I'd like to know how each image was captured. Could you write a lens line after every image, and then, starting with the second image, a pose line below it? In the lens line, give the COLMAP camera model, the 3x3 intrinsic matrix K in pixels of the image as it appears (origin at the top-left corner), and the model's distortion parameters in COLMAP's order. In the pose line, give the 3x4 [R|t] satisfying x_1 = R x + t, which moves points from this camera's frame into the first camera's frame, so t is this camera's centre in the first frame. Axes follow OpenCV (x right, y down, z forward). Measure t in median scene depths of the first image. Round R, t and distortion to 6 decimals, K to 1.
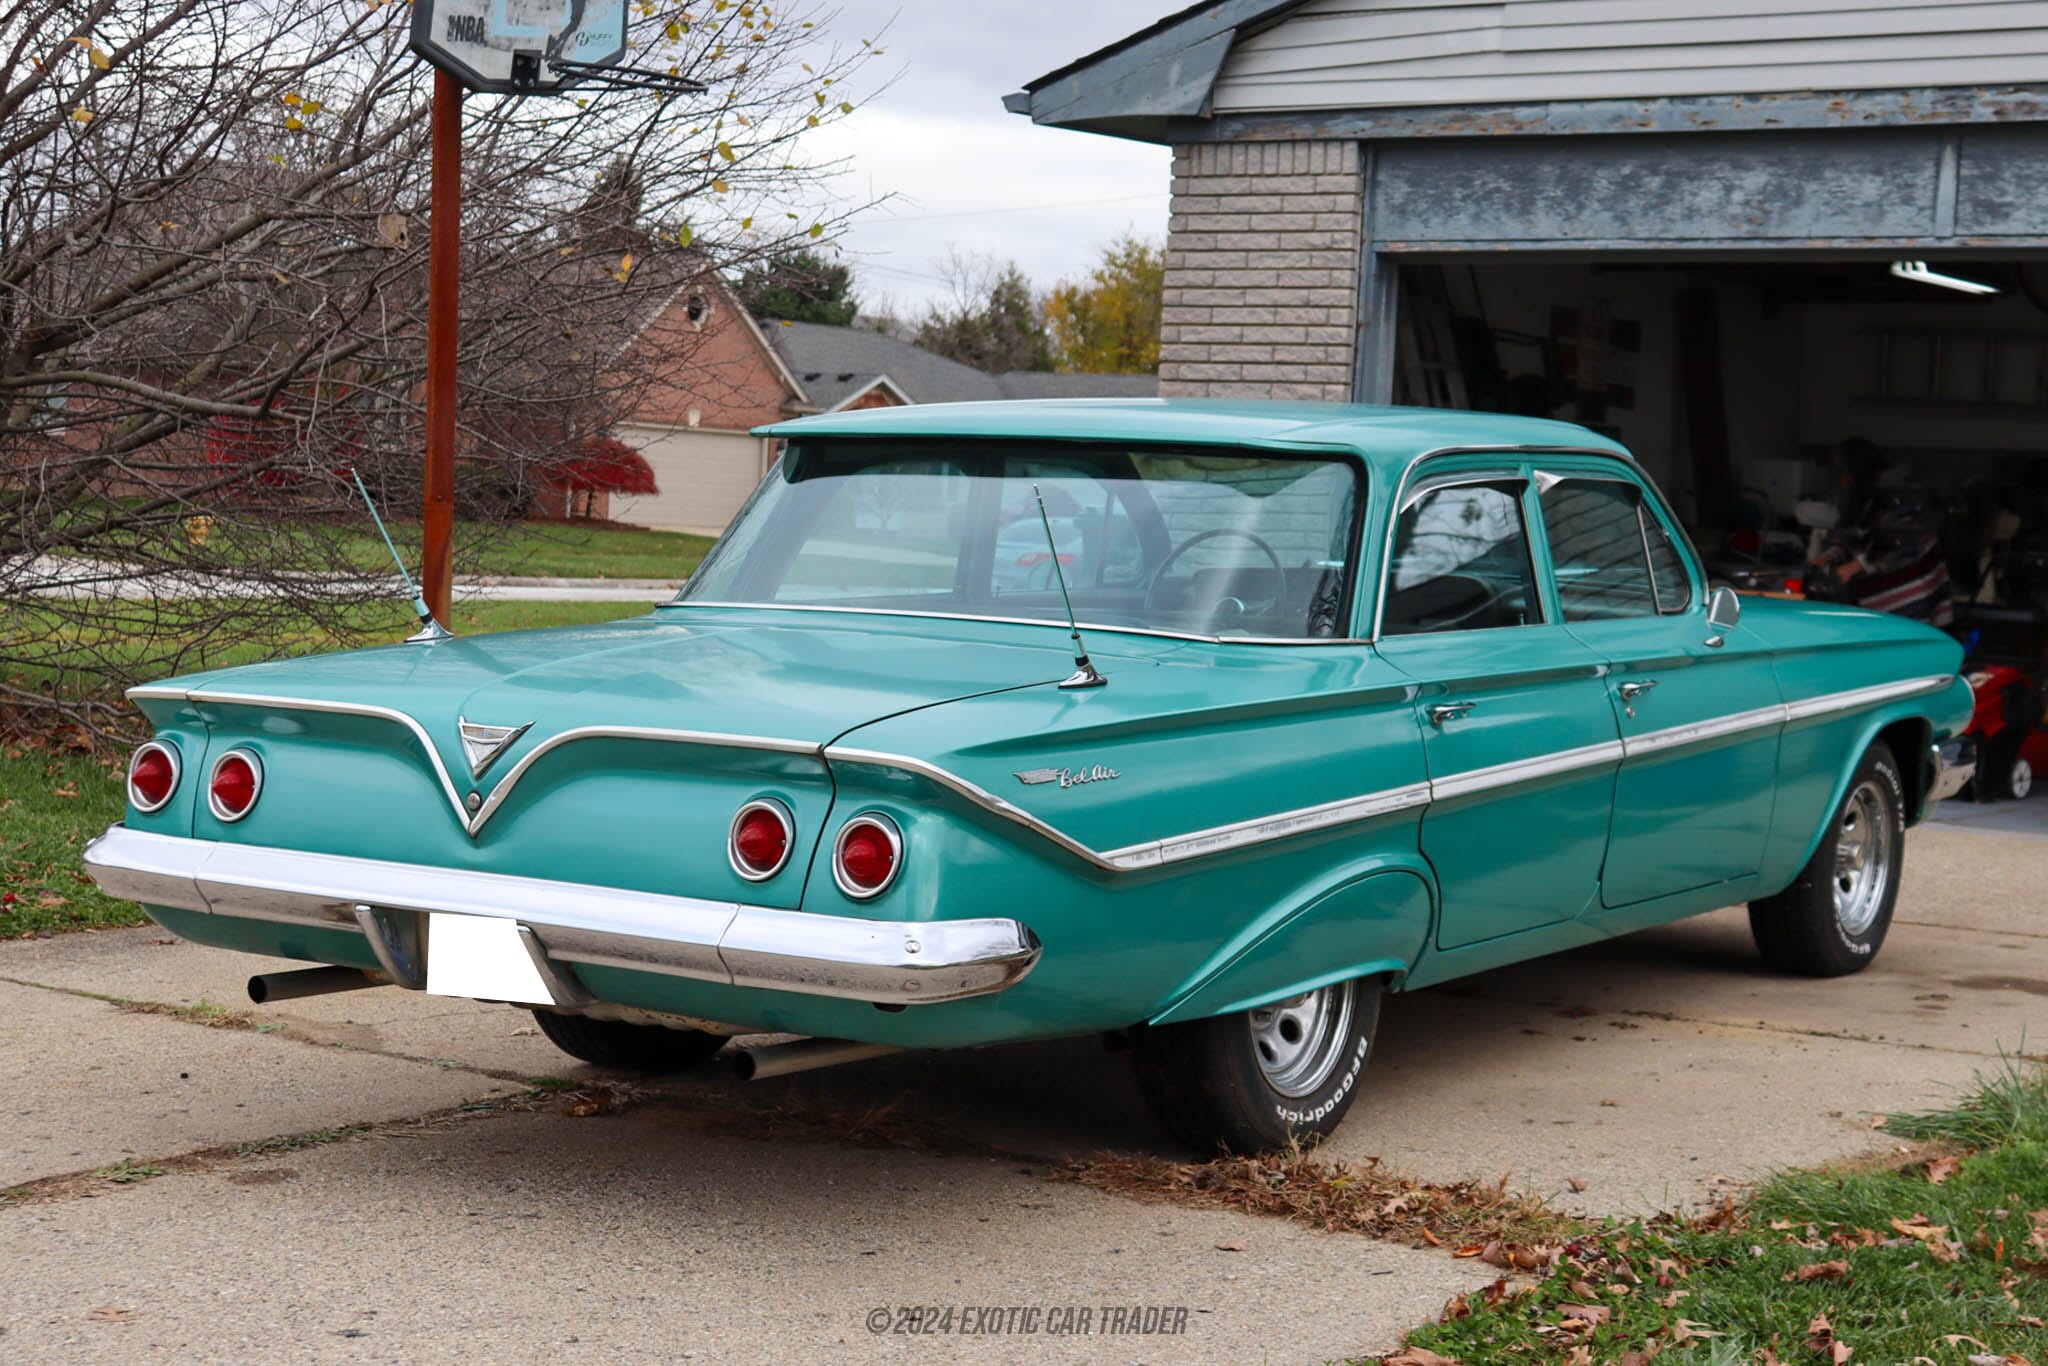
lens RADIAL K [[3614.2, 0, 1150.2], [0, 3614.2, 681.9], [0, 0, 1]] dist [0.010234, 0.042437]
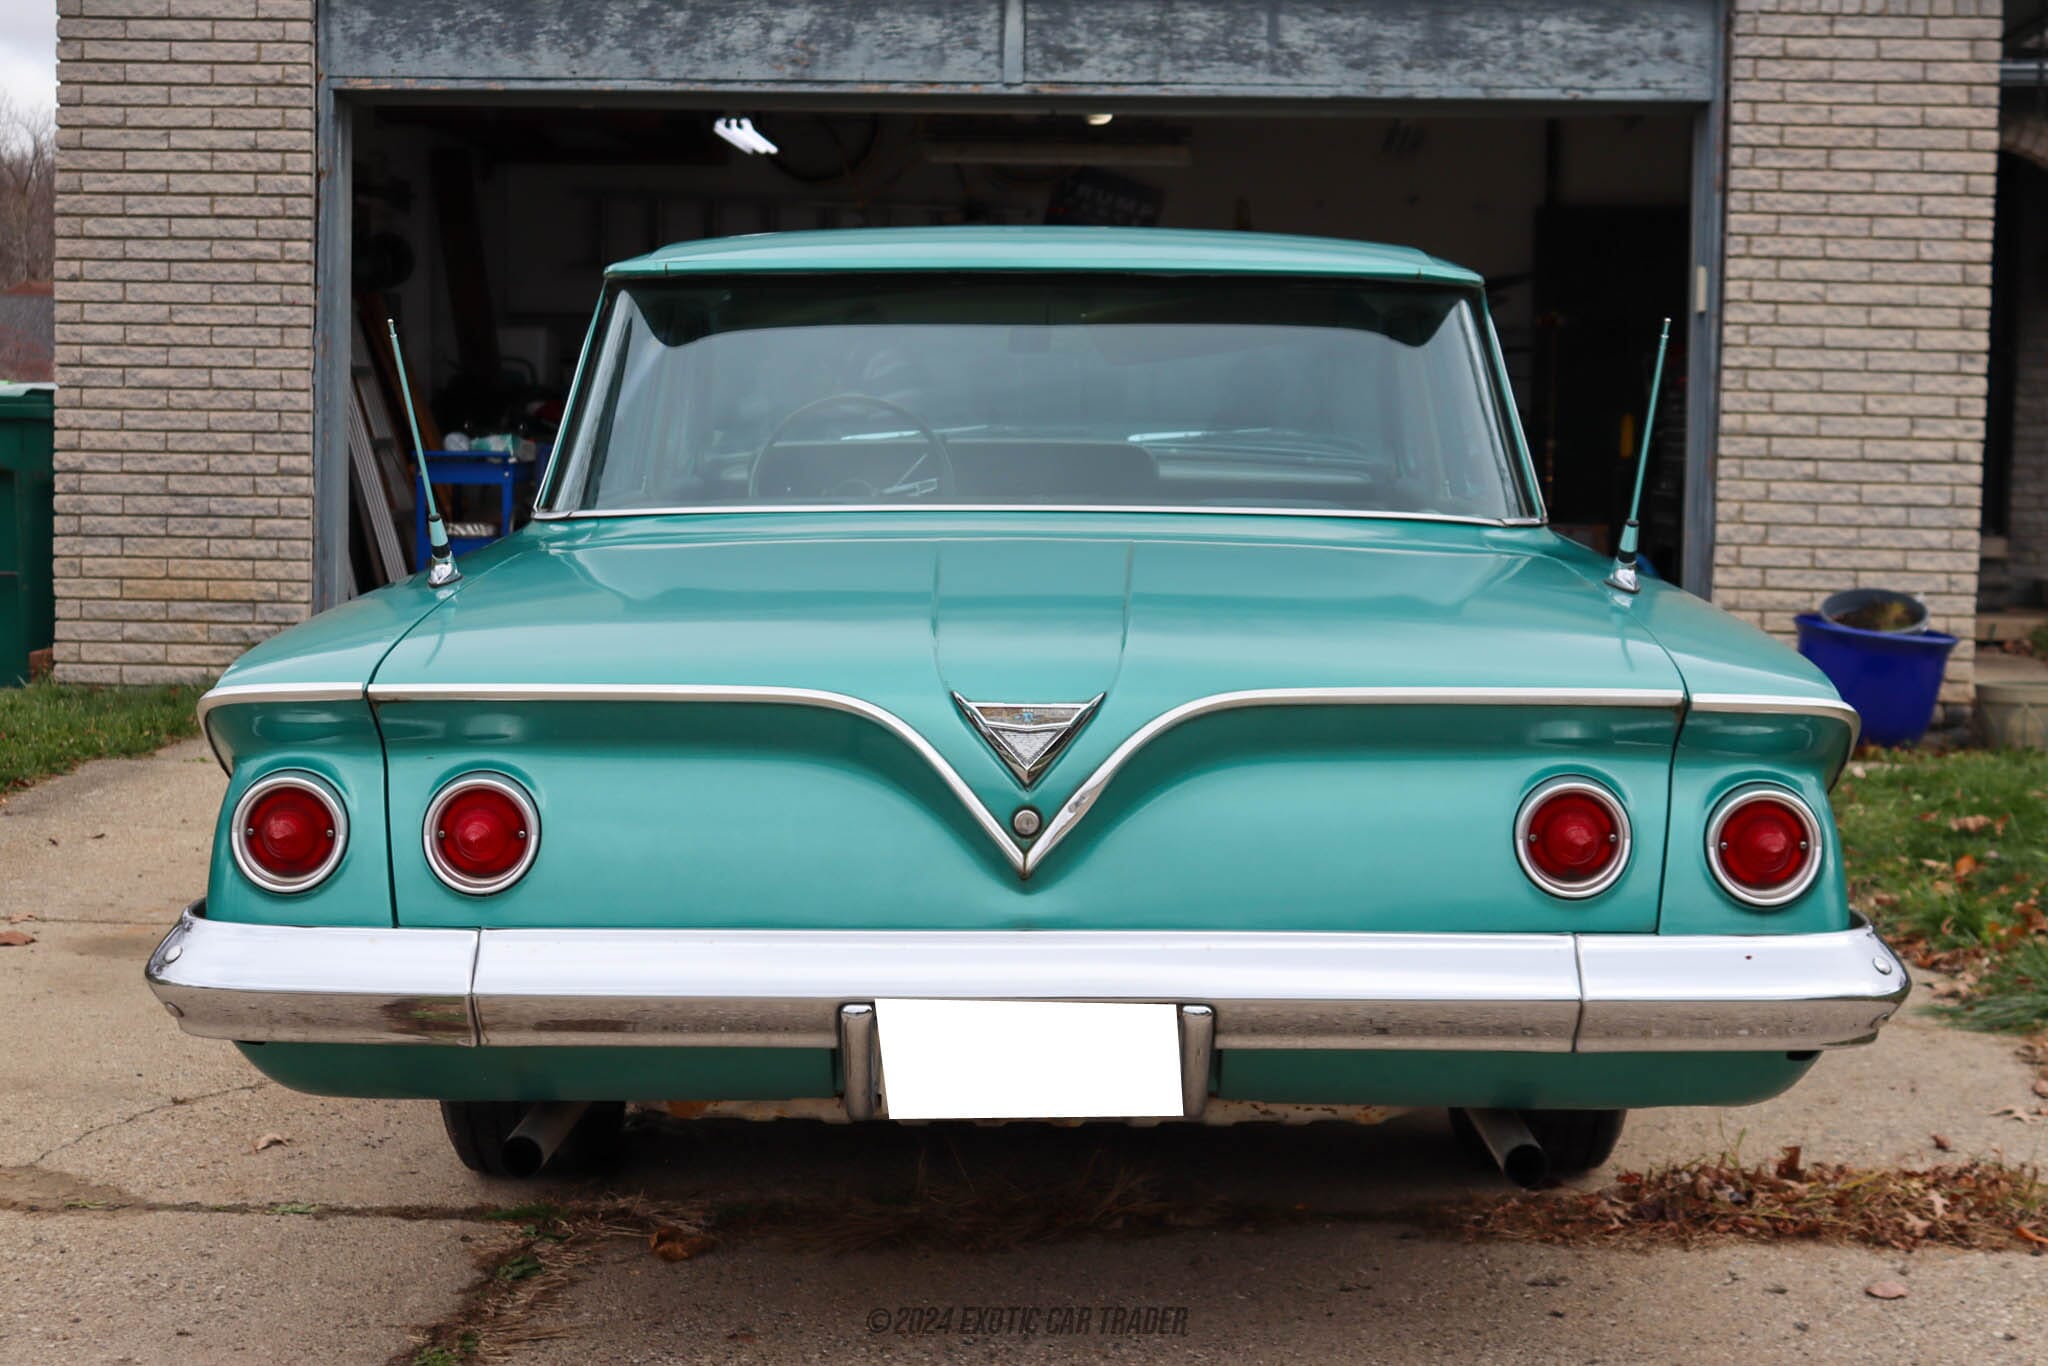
lens RADIAL K [[3257.8, 0, 1075.3], [0, 3257.8, 684.3], [0, 0, 1]] dist [-0.027928, 0.144934]
pose [[0.828829, -0.074941, 0.554460, -0.249144], [0.051537, 0.997002, 0.057716, -0.012084], [-0.557123, -0.019261, 0.830207, 0.256715]]
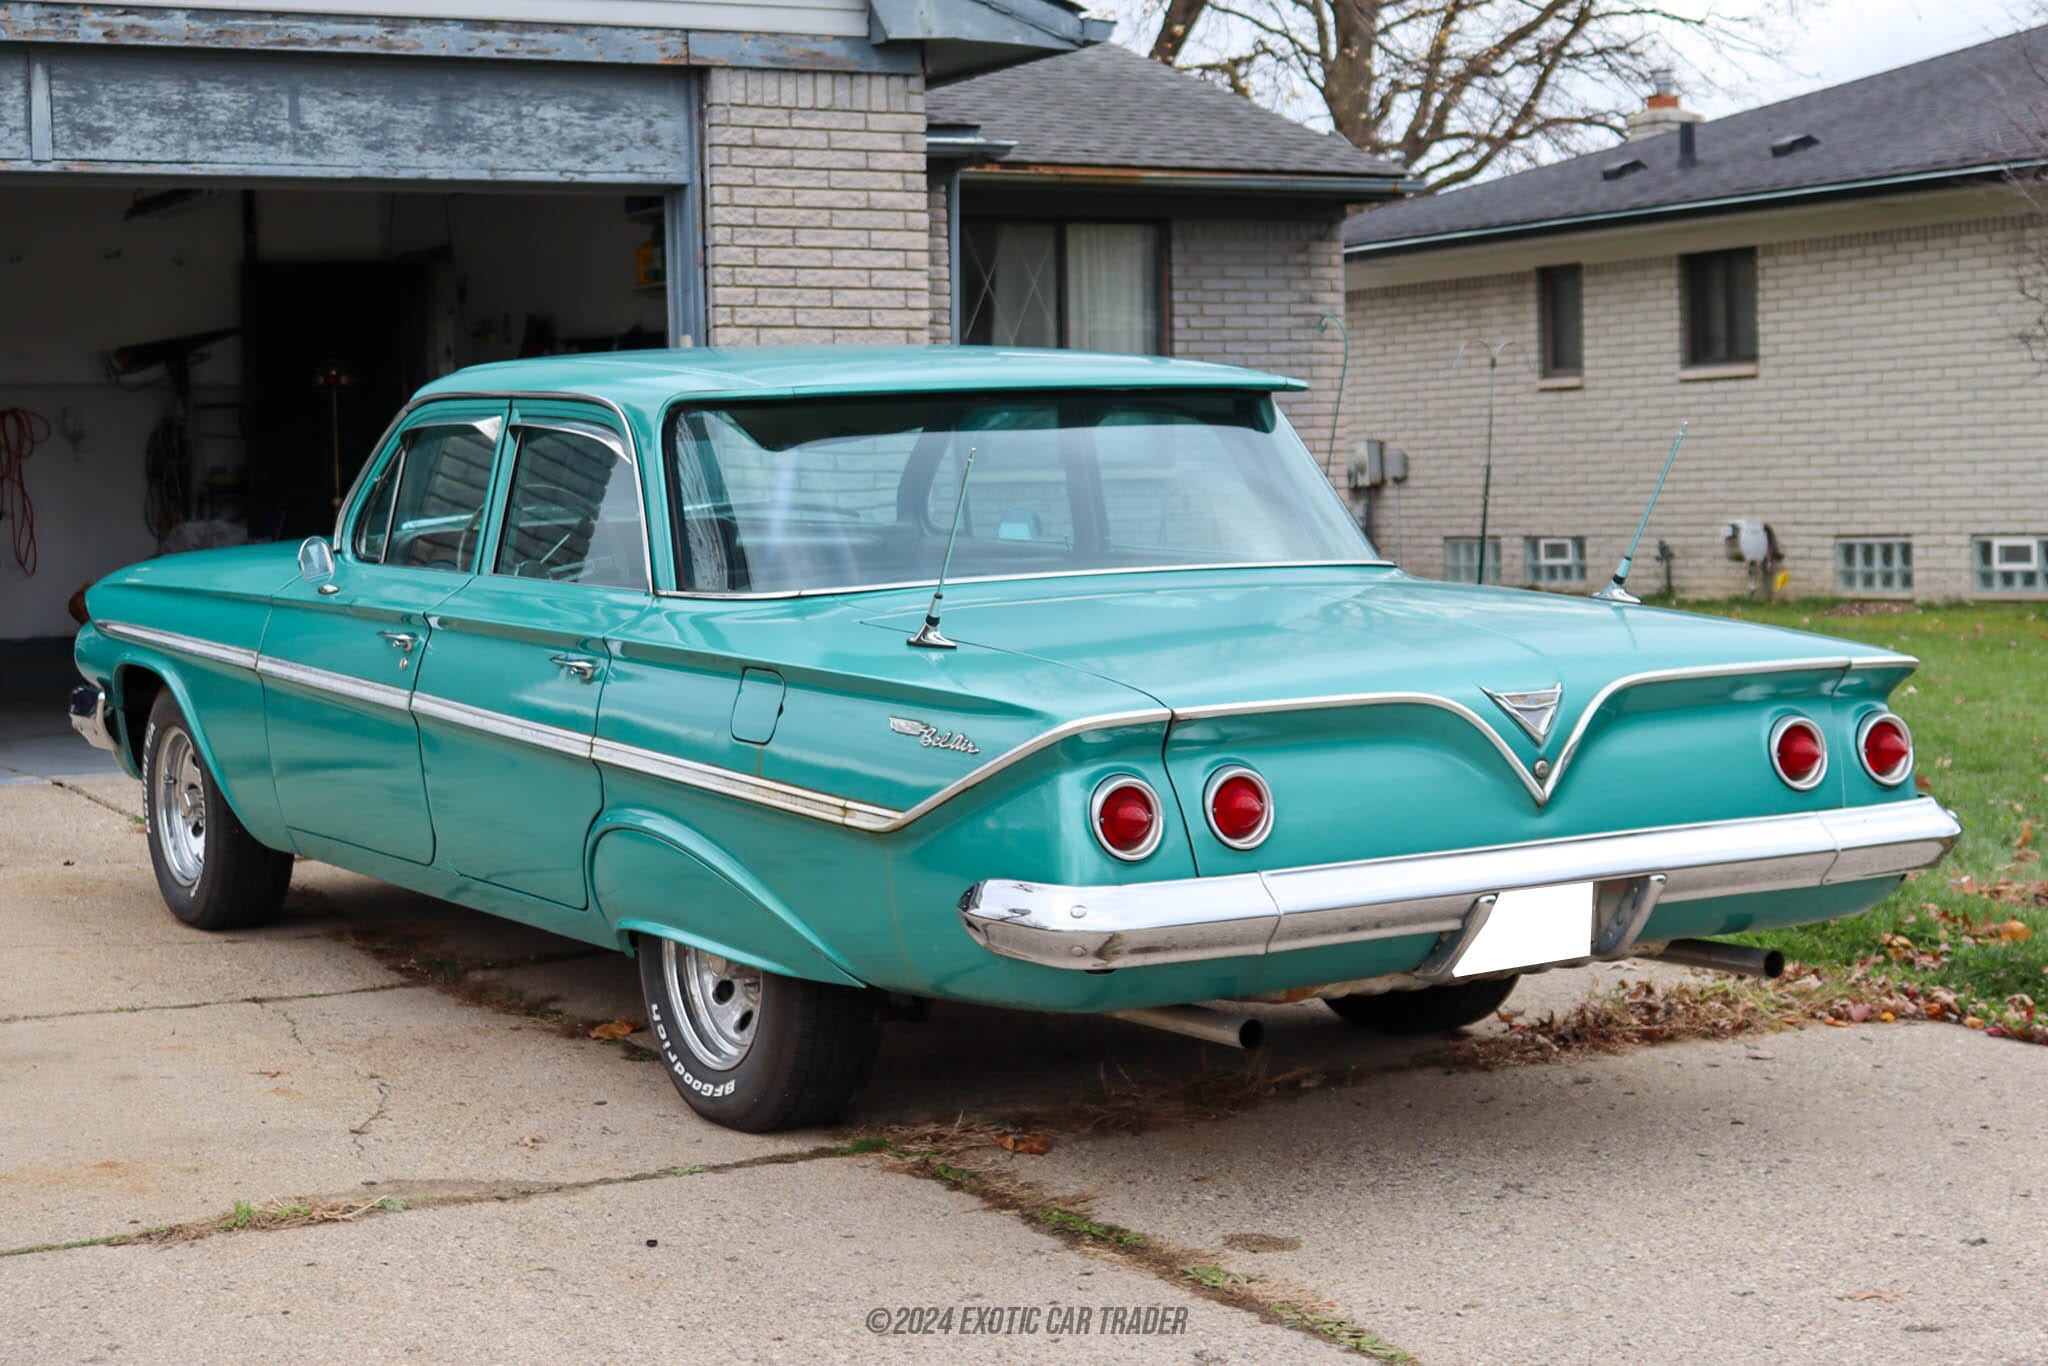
lens RADIAL K [[3614.2, 0, 1150.2], [0, 3614.2, 681.9], [0, 0, 1]] dist [0.010234, 0.042437]
pose [[0.403804, -0.108734, 0.908361, -0.523664], [0.086922, 0.992980, 0.080222, -0.036044], [-0.910707, 0.046562, 0.410420, 0.333453]]
